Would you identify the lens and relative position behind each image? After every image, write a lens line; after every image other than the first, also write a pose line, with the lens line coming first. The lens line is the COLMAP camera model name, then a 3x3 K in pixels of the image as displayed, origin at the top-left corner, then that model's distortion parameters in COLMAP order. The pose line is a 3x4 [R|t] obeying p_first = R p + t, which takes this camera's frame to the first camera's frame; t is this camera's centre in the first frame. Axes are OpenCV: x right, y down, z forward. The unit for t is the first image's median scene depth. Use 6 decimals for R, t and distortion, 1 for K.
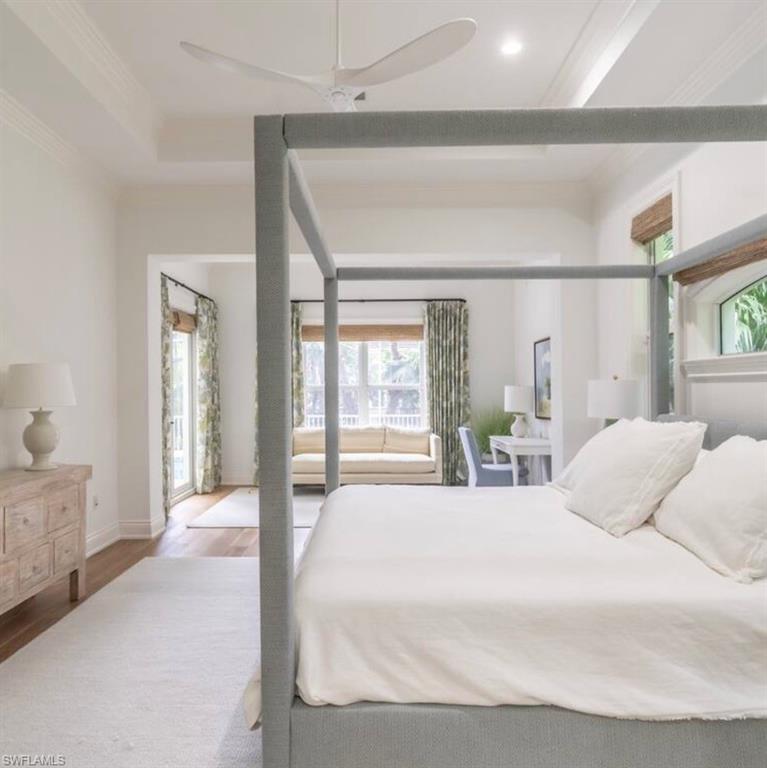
lens RADIAL K [[575.6, 0, 382.5], [0, 575.6, 383.0], [0, 0, 1]] dist [-0.007618, 0.000235]
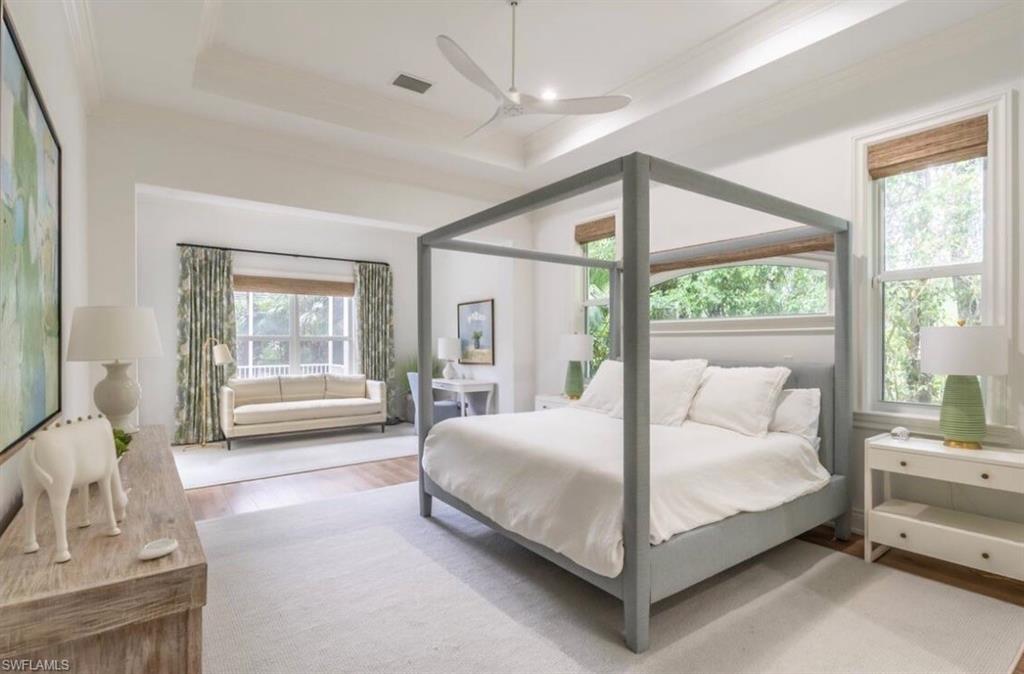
lens RADIAL K [[500.3, 0, 511.3], [0, 500.3, 343.2], [0, 0, 1]] dist [-0.004537, -0.000108]
pose [[0.798216, 0.002032, 0.602368, -0.273974], [-0.010184, 0.999897, 0.010122, 0.002997], [-0.602285, -0.014215, 0.798155, 0.038812]]
